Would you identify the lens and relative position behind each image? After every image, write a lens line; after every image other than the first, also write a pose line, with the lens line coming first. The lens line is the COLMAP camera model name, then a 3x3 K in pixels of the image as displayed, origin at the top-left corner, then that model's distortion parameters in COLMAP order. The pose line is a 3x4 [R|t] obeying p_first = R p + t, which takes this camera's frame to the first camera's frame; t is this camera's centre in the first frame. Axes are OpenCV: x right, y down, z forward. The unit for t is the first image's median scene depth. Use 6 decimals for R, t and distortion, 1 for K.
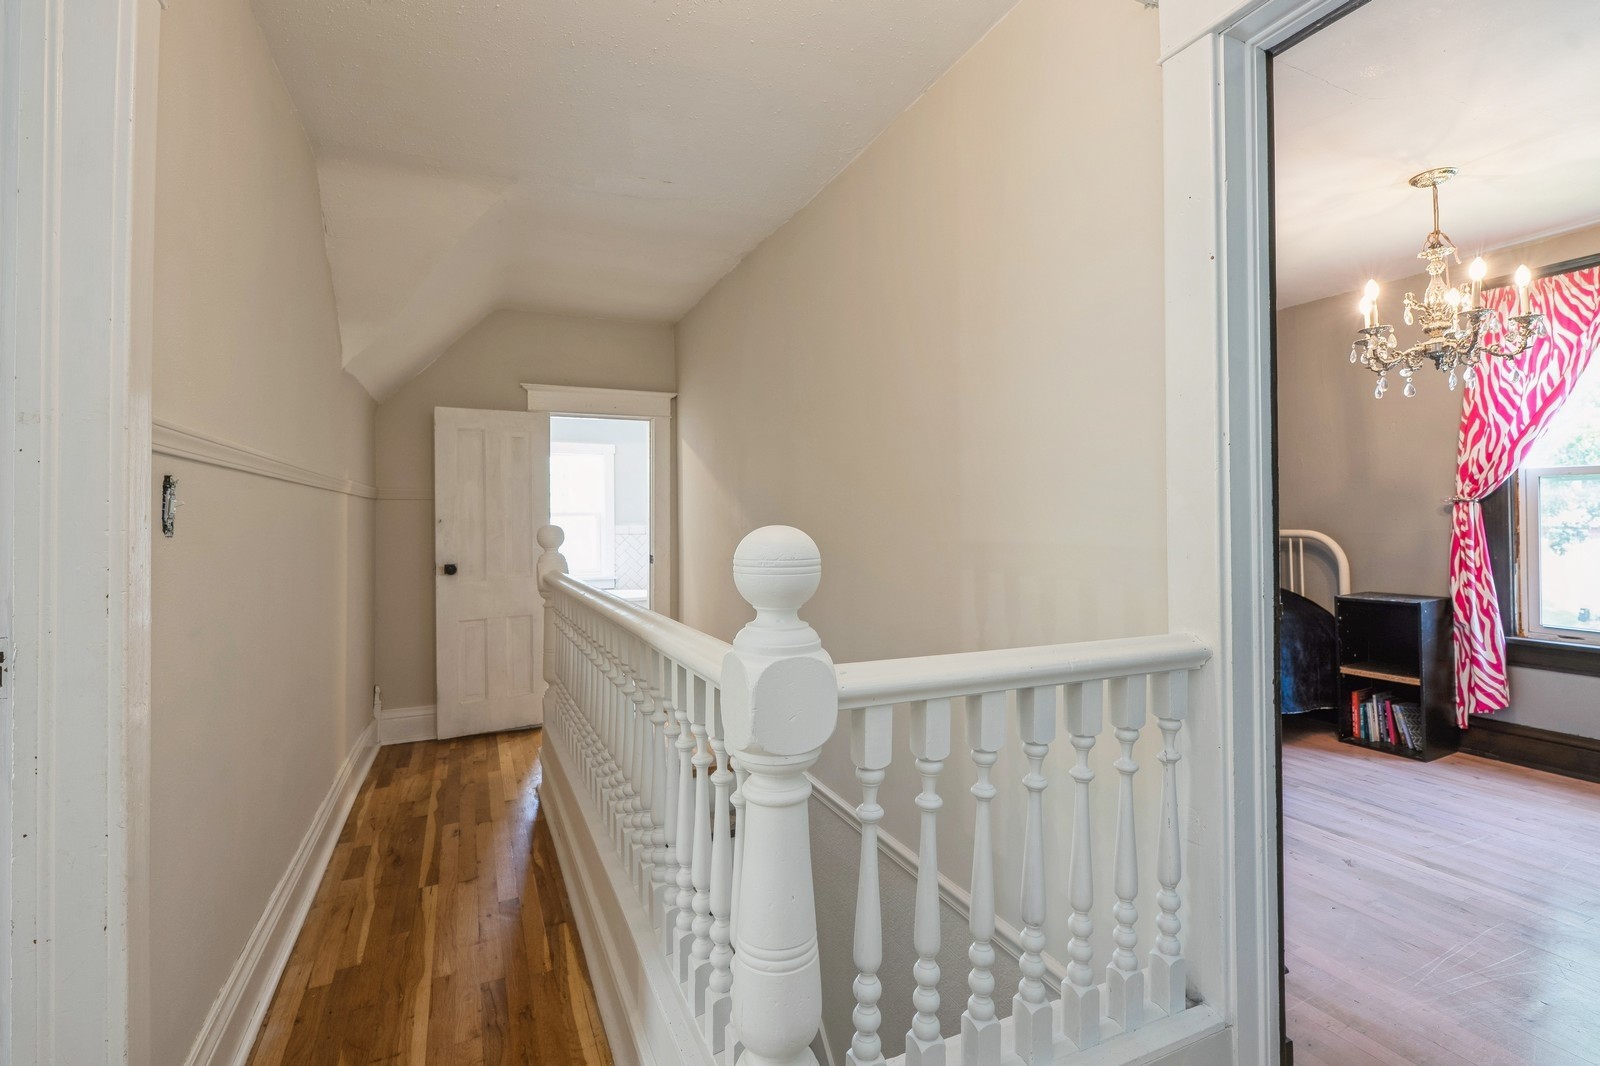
lens RADIAL K [[744.6, 0, 803.8], [0, 744.6, 513.6], [0, 0, 1]] dist [0.007513, -0.001017]
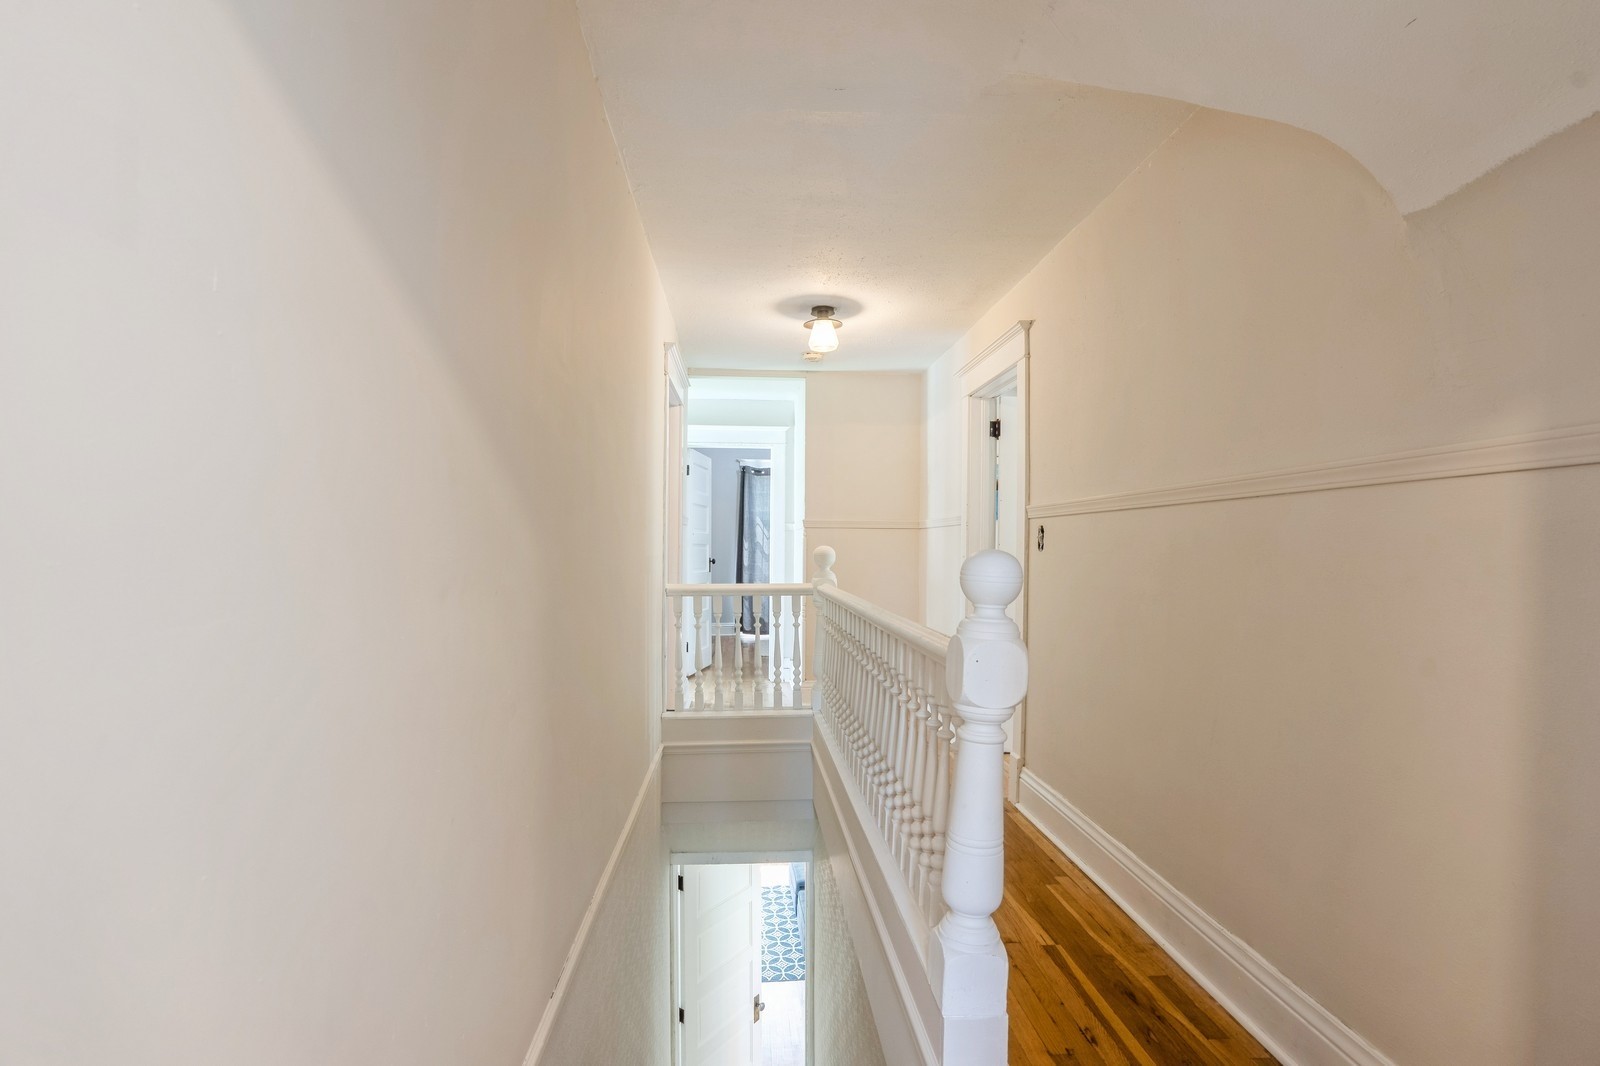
lens RADIAL K [[767.7, 0, 793.7], [0, 767.7, 537.0], [0, 0, 1]] dist [-0.076876, 0.030406]
pose [[-0.938991, 0.003109, 0.343928, -0.511695], [-0.003512, 0.999820, -0.018627, 0.019354], [-0.343924, -0.018699, -0.938811, 1.928486]]
